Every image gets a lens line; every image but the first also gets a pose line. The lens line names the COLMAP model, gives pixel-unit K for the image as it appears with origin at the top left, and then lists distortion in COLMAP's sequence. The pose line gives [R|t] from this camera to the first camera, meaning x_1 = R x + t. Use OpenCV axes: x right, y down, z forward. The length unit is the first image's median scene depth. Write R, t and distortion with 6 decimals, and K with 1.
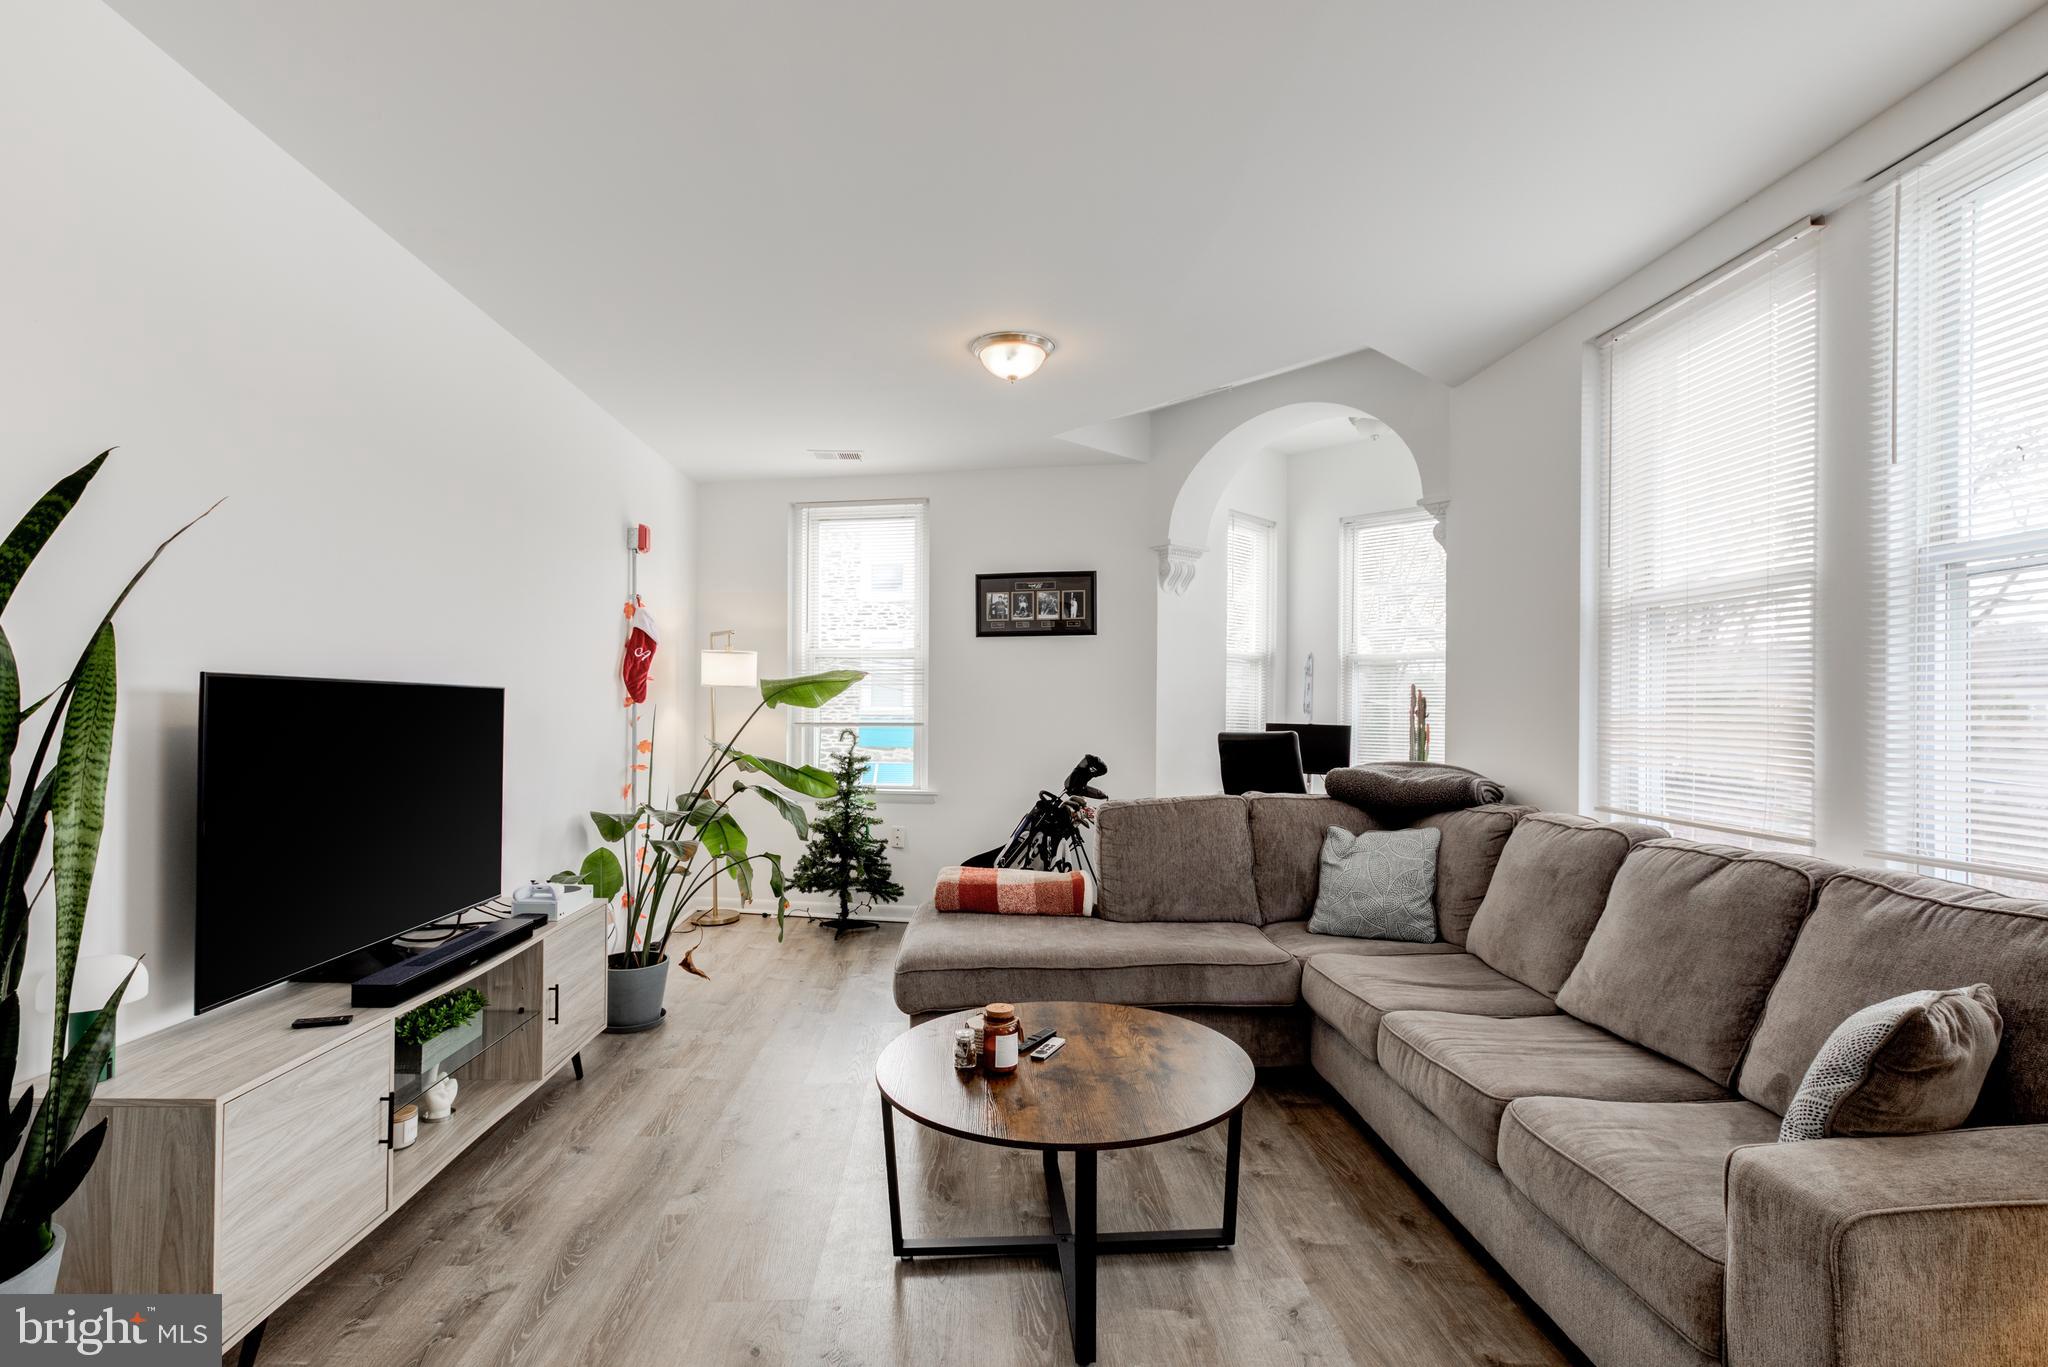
lens RADIAL K [[950.7, 0, 1020.6], [0, 950.7, 717.5], [0, 0, 1]] dist [-0.017722, 0.010467]
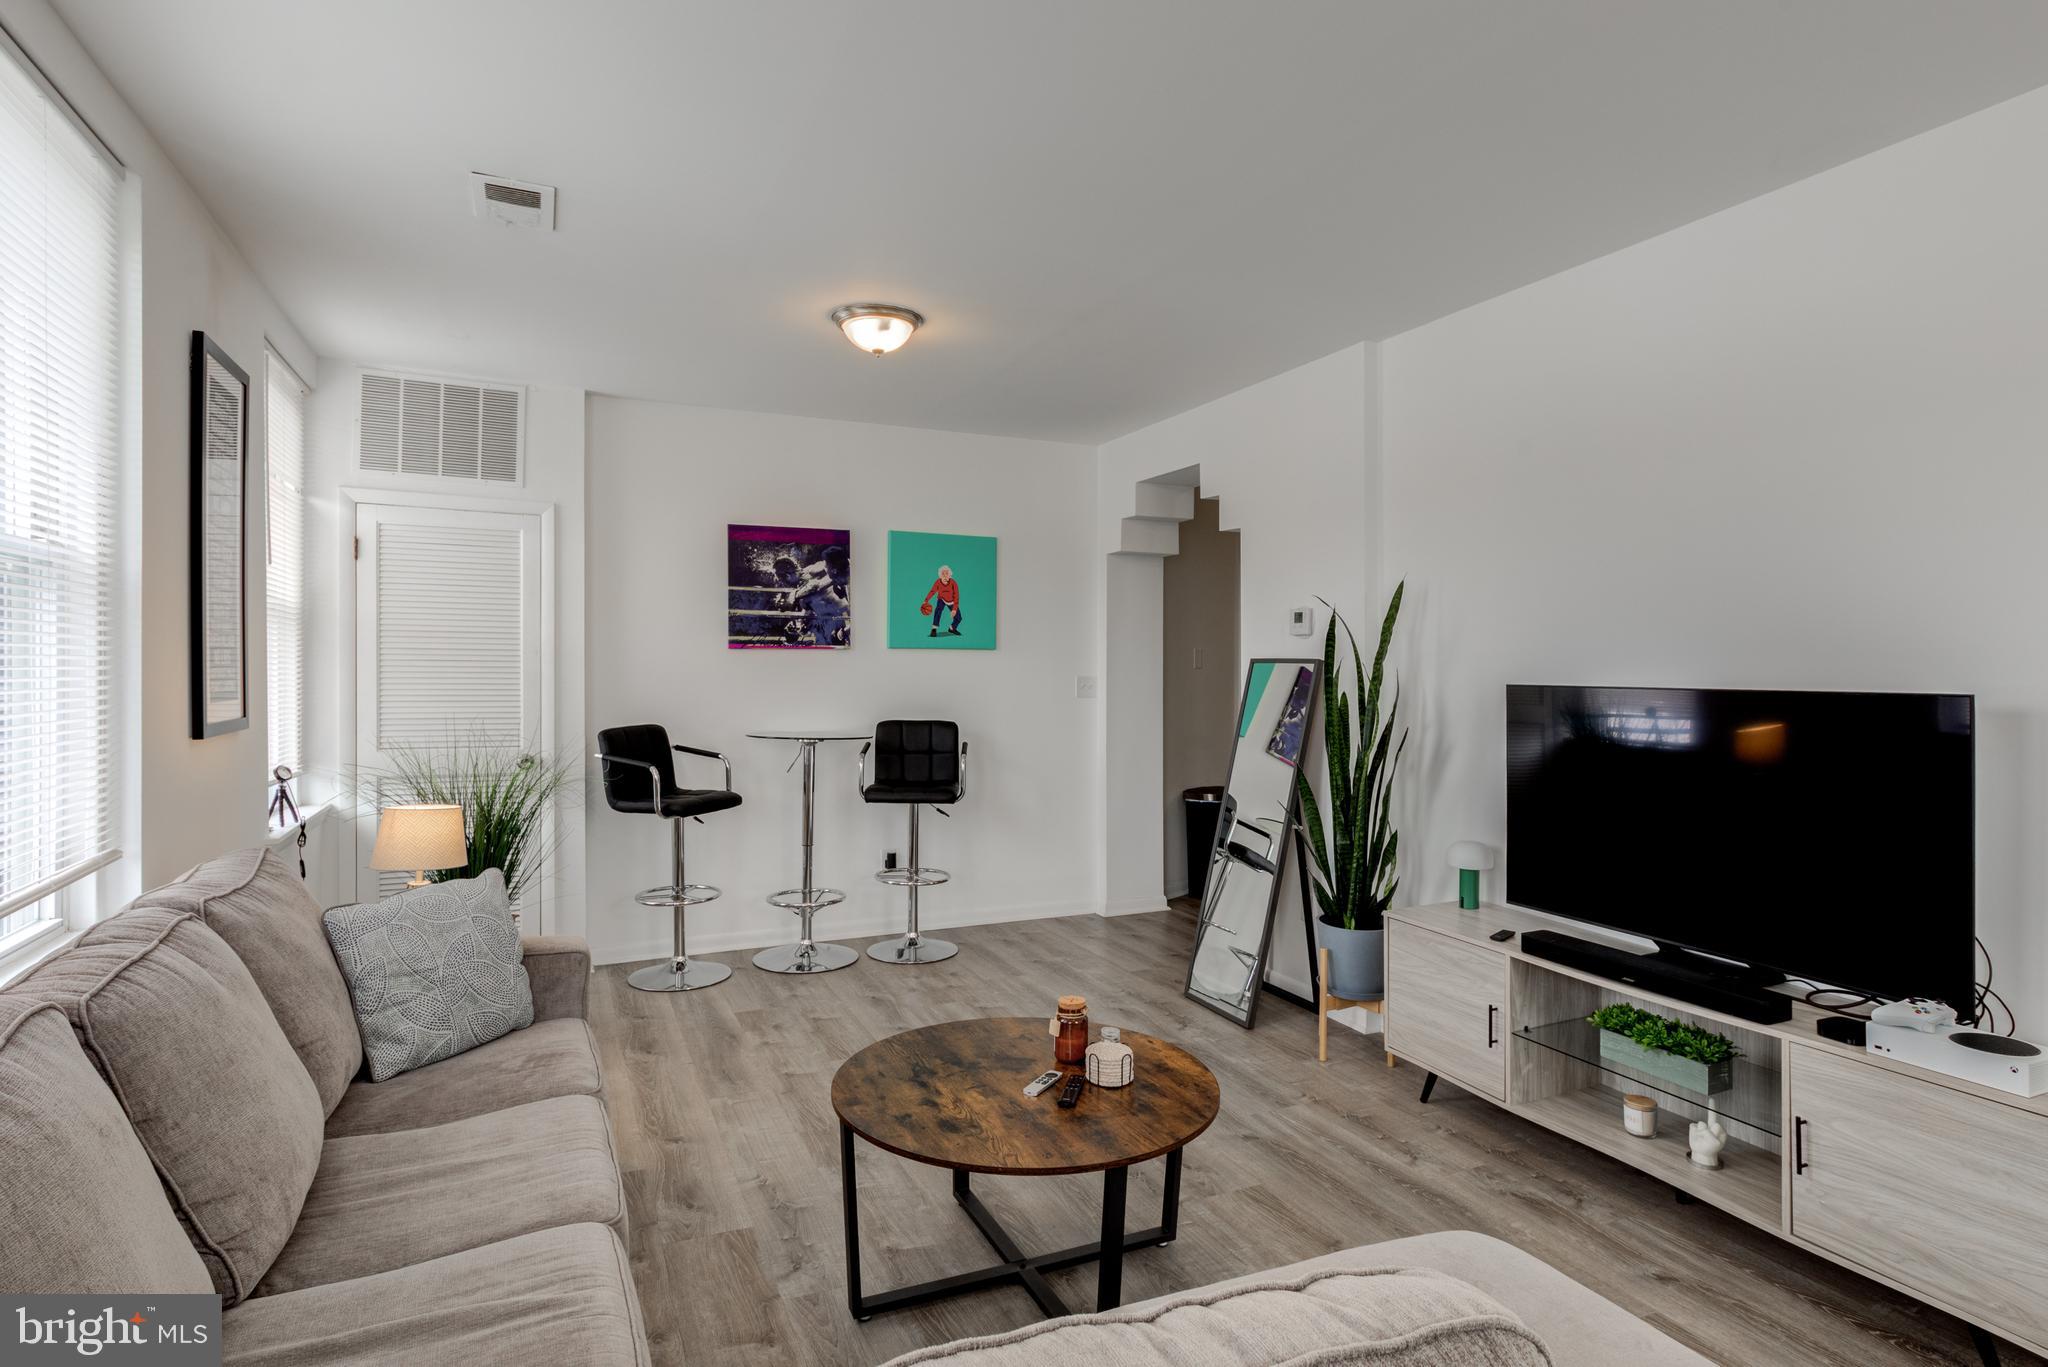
lens RADIAL K [[1041.2, 0, 1035.8], [0, 1041.2, 675.0], [0, 0, 1]] dist [-0.018686, 0.009332]
pose [[-0.931398, -0.008381, -0.363905, 0.270127], [-0.013723, 0.999833, 0.012095, -0.044292], [0.363743, 0.016259, -0.931357, 1.257970]]
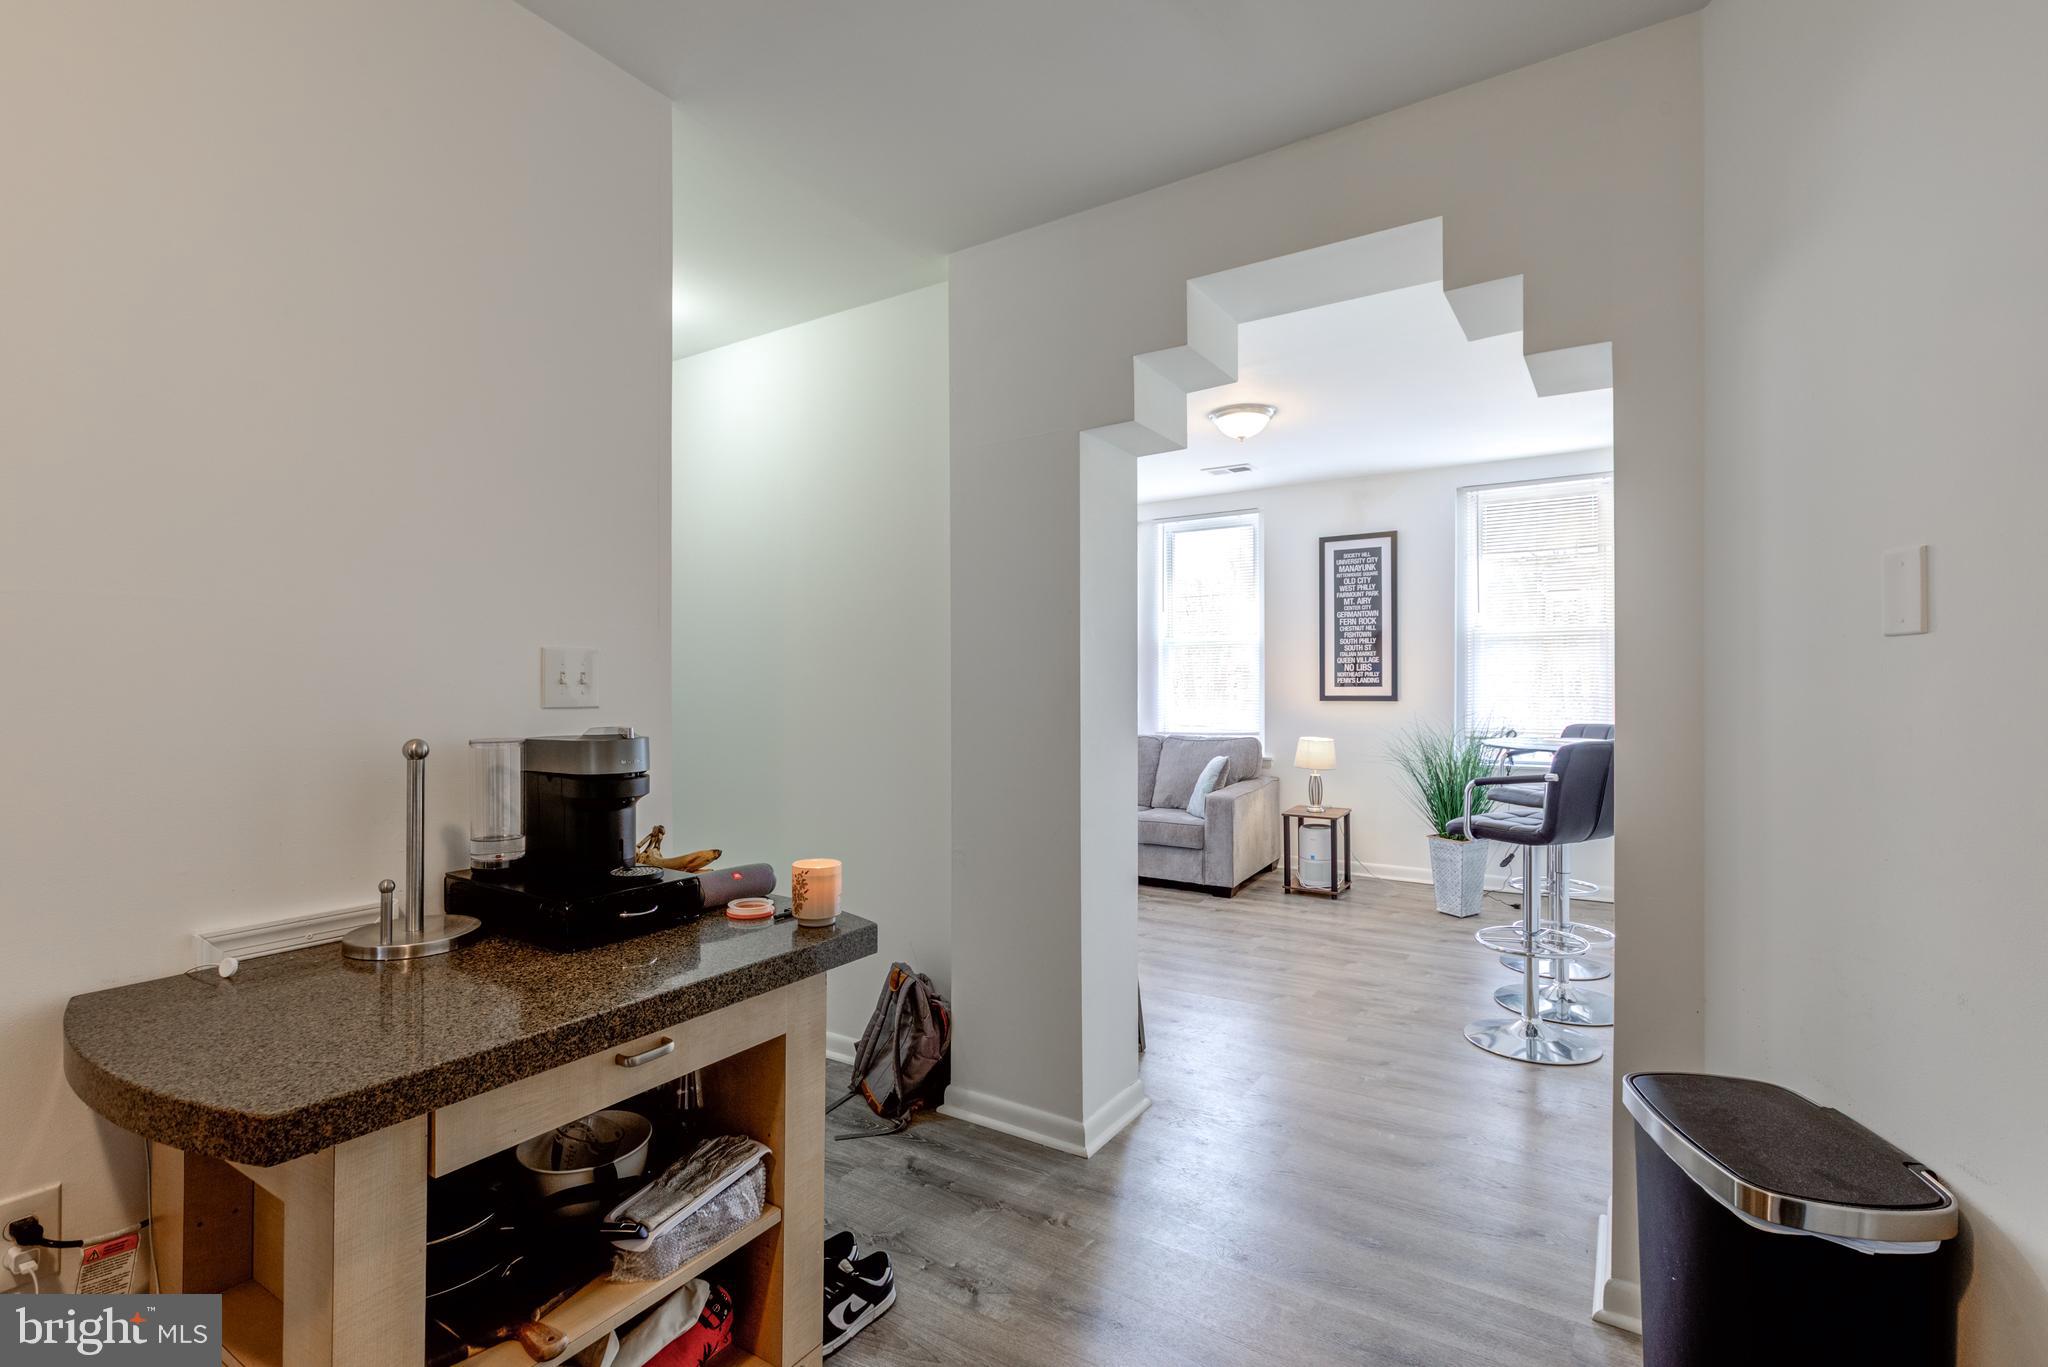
lens RADIAL K [[944.5, 0, 1011.4], [0, 944.5, 688.2], [0, 0, 1]] dist [-0.019121, 0.010540]
pose [[0.592452, -0.006689, 0.805578, -1.211968], [0.008875, 0.999959, 0.001776, -0.009899], [-0.805557, 0.006097, 0.592487, -0.300457]]
